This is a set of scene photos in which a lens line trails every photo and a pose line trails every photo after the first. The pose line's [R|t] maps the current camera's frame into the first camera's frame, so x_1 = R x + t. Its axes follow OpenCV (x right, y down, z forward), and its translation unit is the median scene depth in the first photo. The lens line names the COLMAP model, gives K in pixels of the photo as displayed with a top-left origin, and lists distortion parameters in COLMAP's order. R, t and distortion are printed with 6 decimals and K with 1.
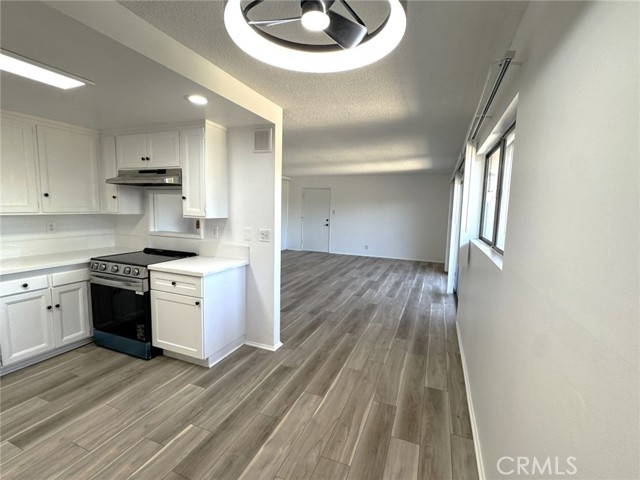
lens RADIAL K [[297.1, 0, 320.3], [0, 297.1, 239.3], [0, 0, 1]] dist [-0.000435, 0.001172]
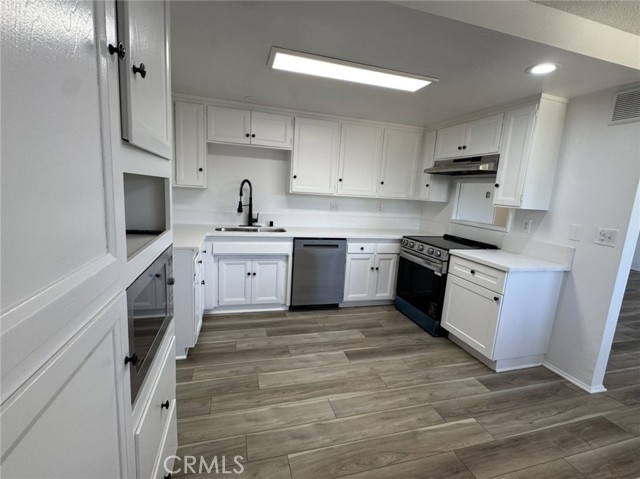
lens RADIAL K [[297.1, 0, 320.2], [0, 297.1, 239.8], [0, 0, 1]] dist [-0.000435, 0.001172]
pose [[0.620035, 0.146369, -0.770800, -0.057635], [-0.132268, 0.987883, 0.081194, 0.026737], [0.773345, 0.051610, 0.631882, -0.013098]]
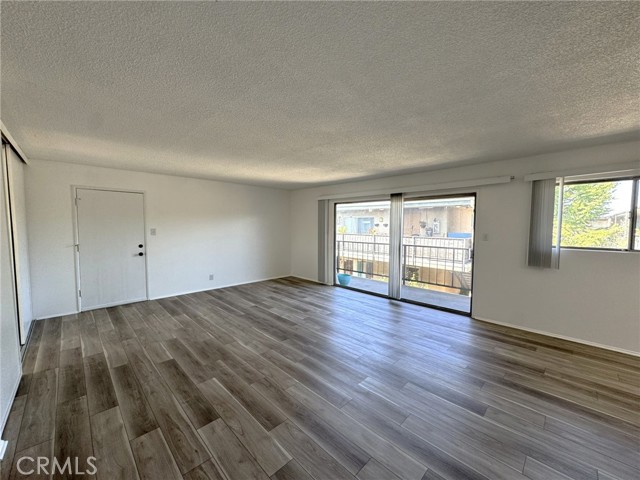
lens RADIAL K [[256.0, 0, 319.7], [0, 256.0, 241.3], [0, 0, 1]] dist [-0.001850, 0.000192]
pose [[0.401323, -0.080106, 0.912427, -0.937792], [0.104478, 0.993670, 0.041285, -0.182583], [-0.909958, 0.078760, 0.407152, 1.483826]]
